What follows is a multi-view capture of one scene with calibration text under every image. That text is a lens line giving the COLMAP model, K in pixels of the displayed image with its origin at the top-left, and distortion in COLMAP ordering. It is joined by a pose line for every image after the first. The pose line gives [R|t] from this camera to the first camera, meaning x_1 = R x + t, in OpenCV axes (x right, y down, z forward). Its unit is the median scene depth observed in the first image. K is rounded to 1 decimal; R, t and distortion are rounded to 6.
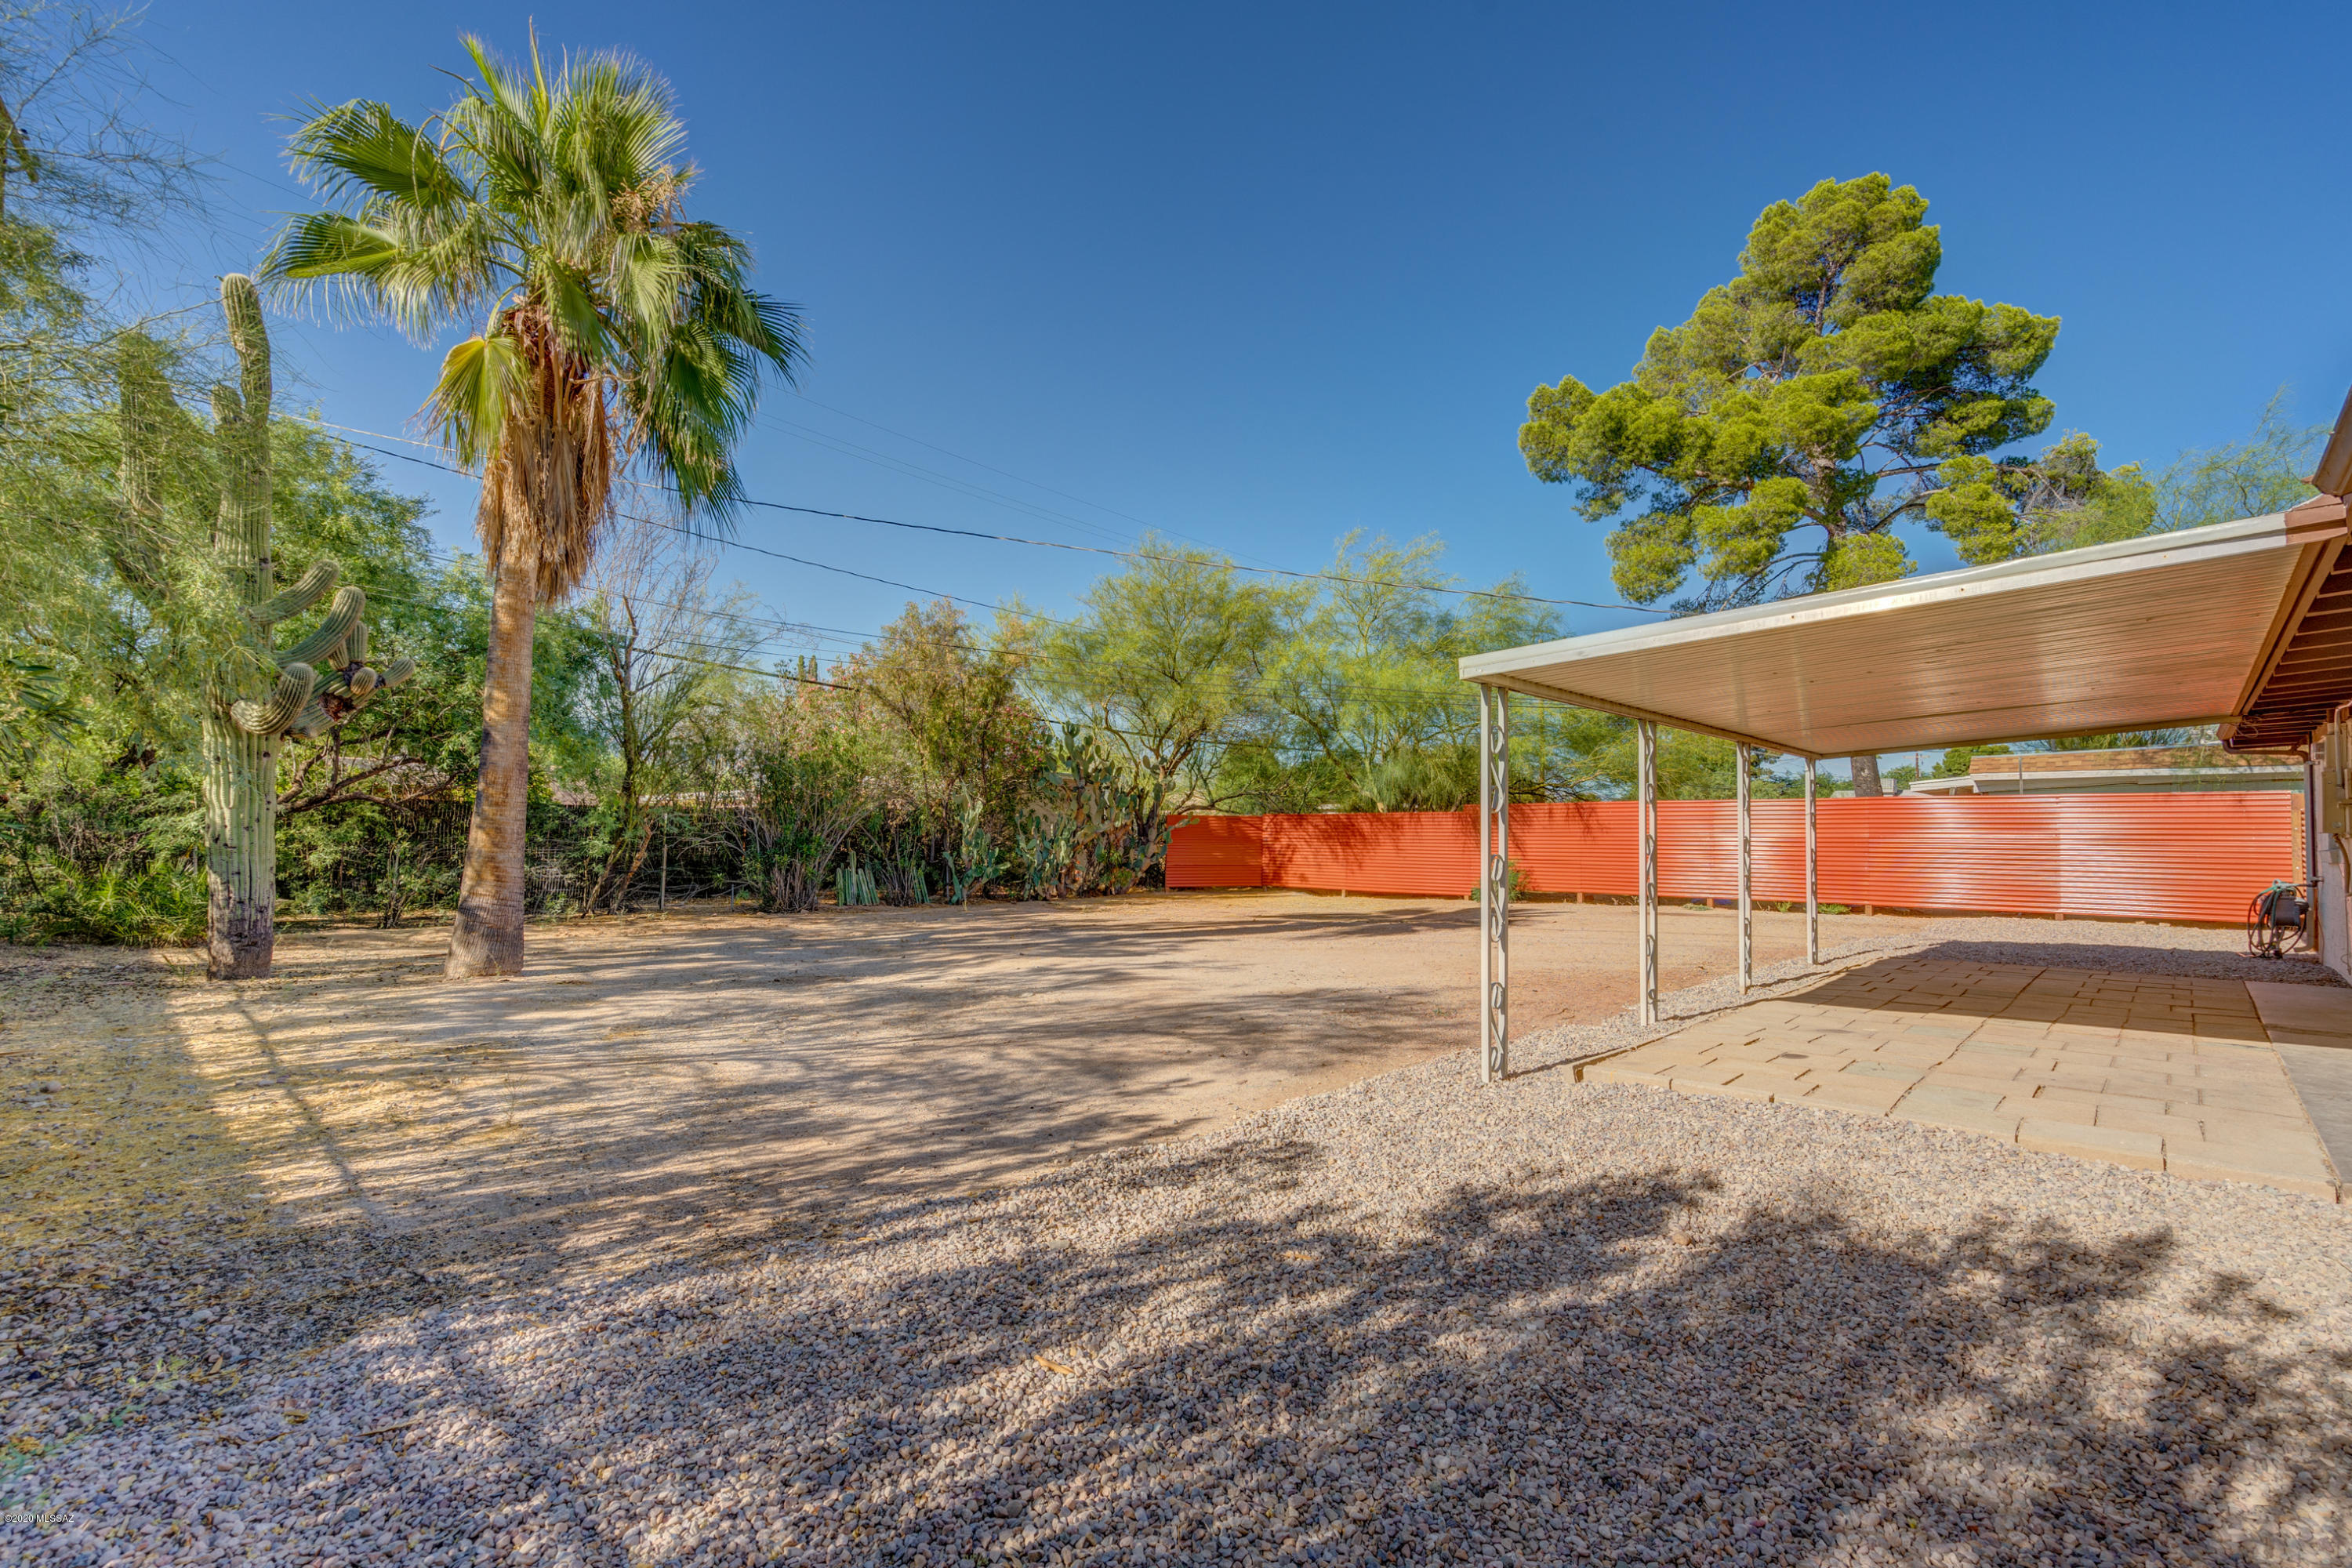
lens RADIAL K [[1078.5, 0, 1184.1], [0, 1078.5, 788.2], [0, 0, 1]] dist [-0.008883, 0.003201]
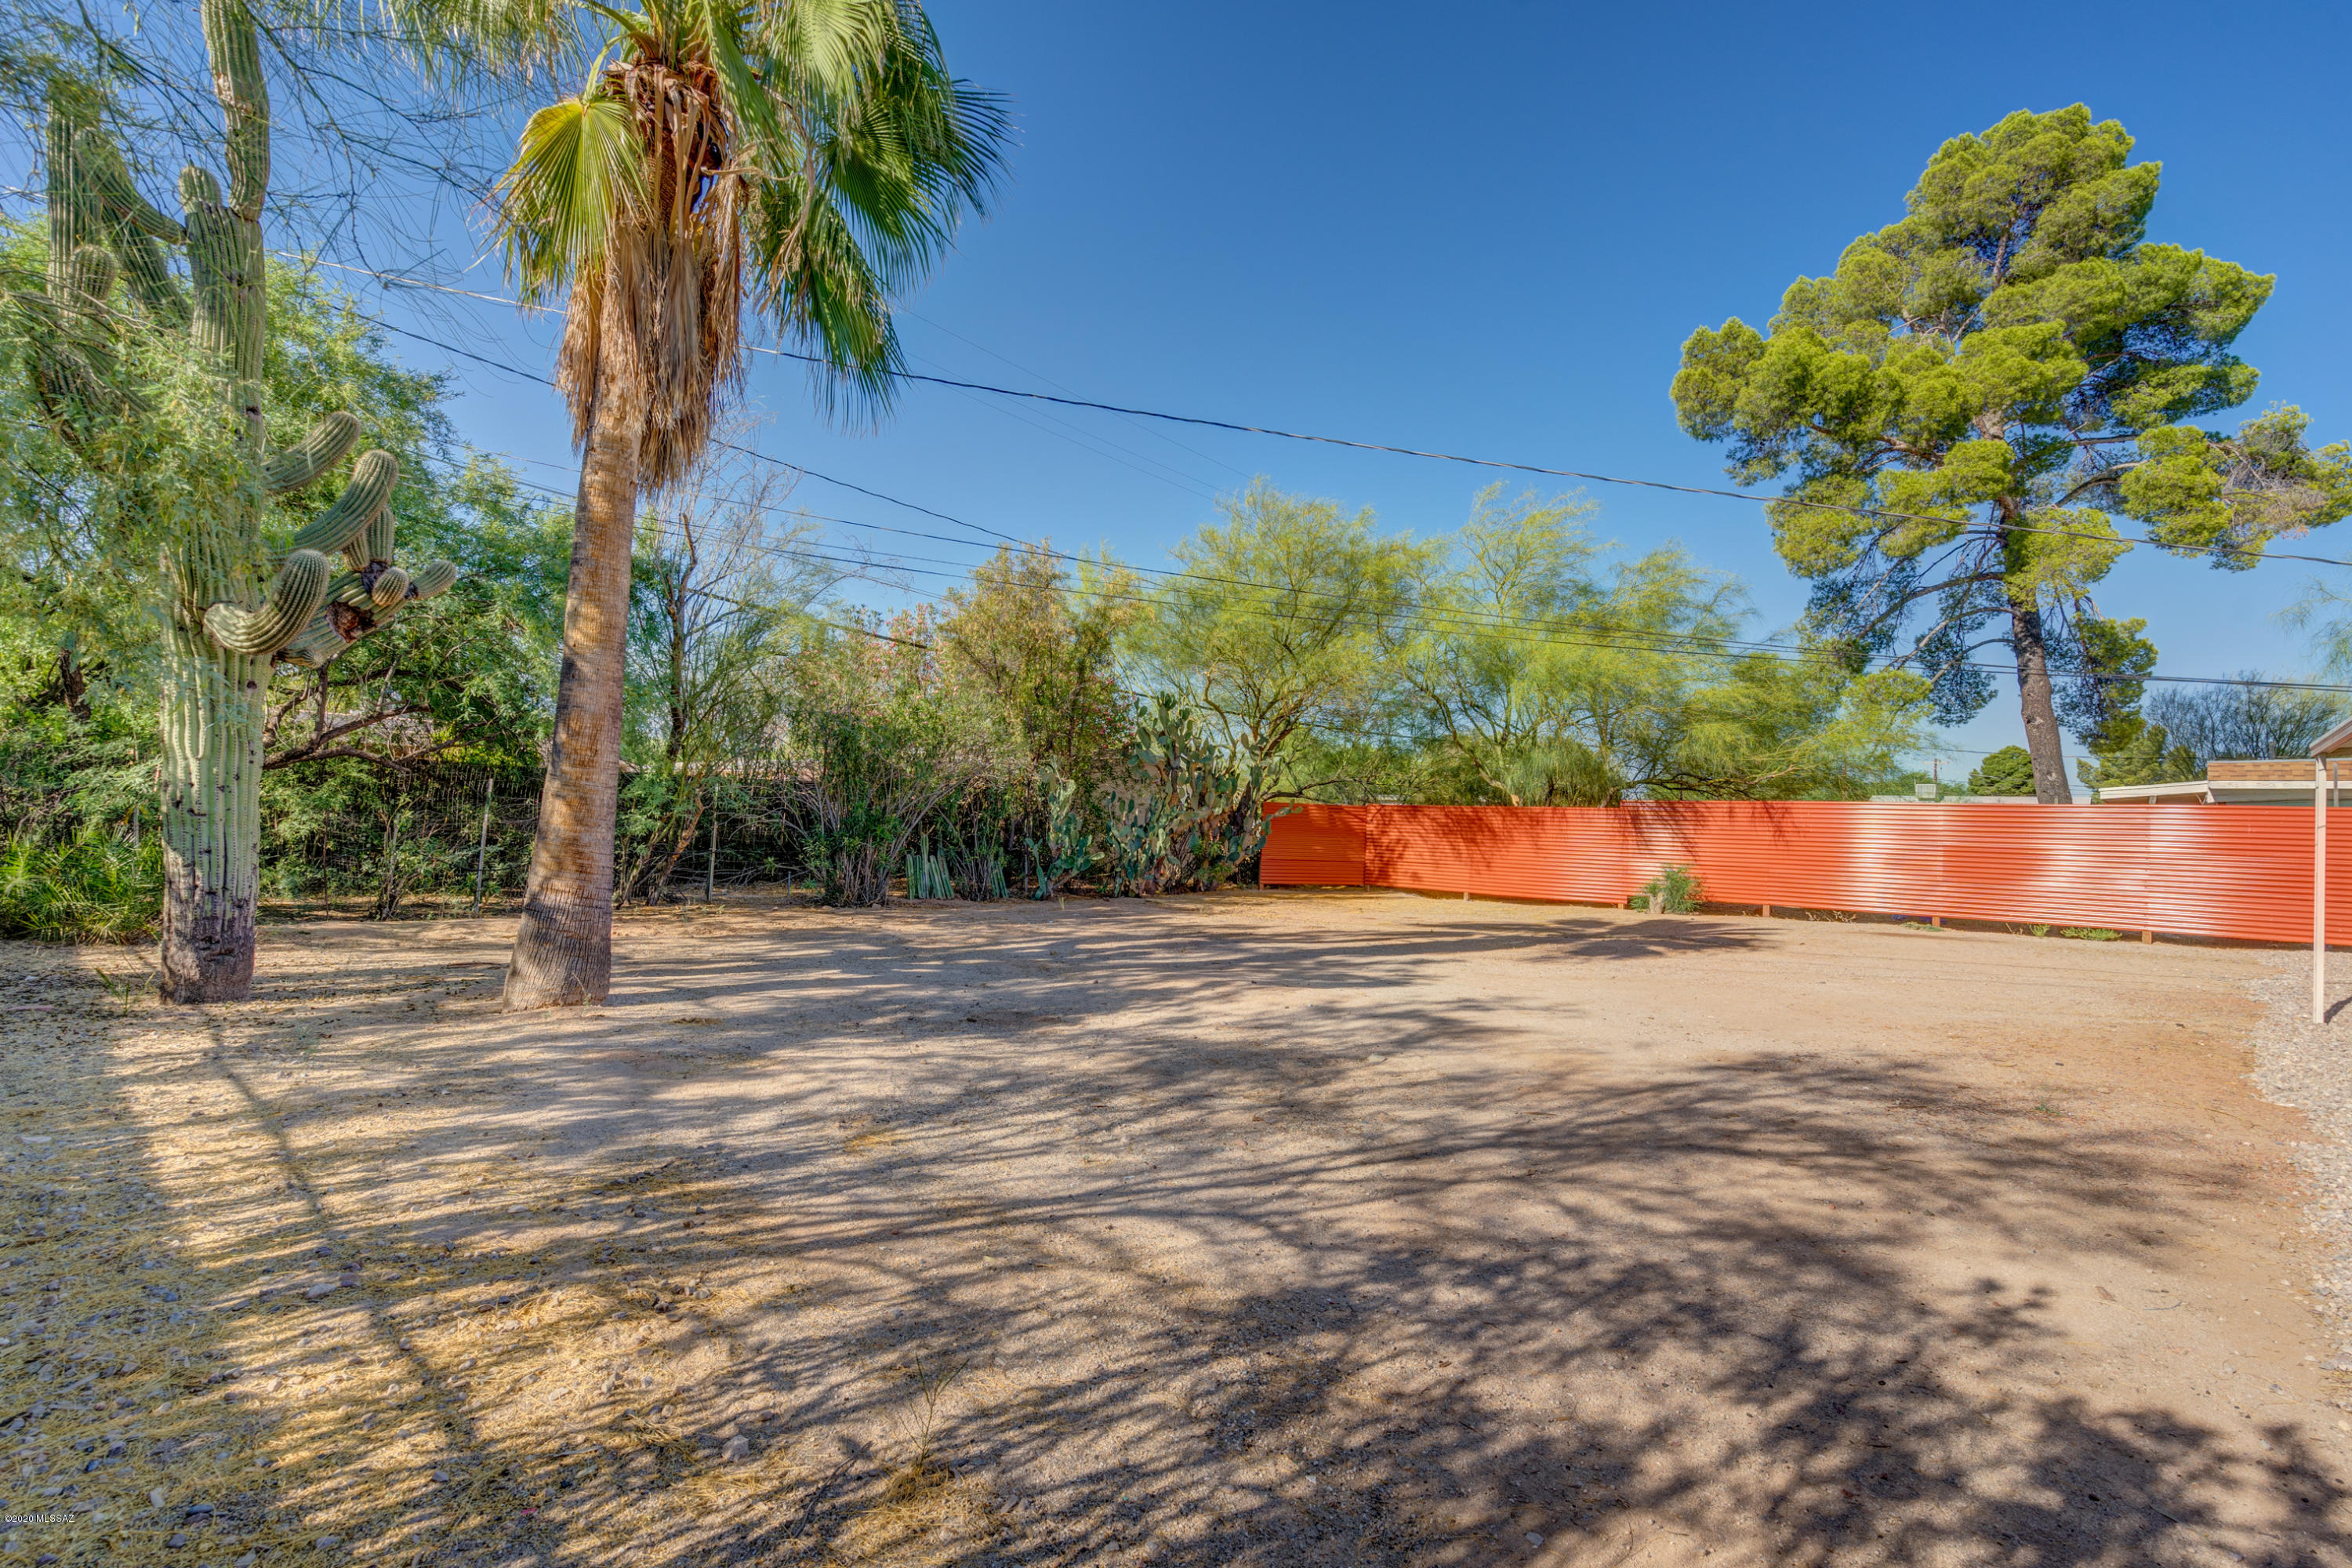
lens RADIAL K [[1078.5, 0, 1166.4], [0, 1078.5, 786.2], [0, 0, 1]] dist [-0.008883, 0.003201]
pose [[0.999177, 0.027782, 0.029542, -0.154081], [-0.028102, 0.999550, 0.010479, 0.006313], [-0.029238, -0.011300, 0.999509, 0.155565]]
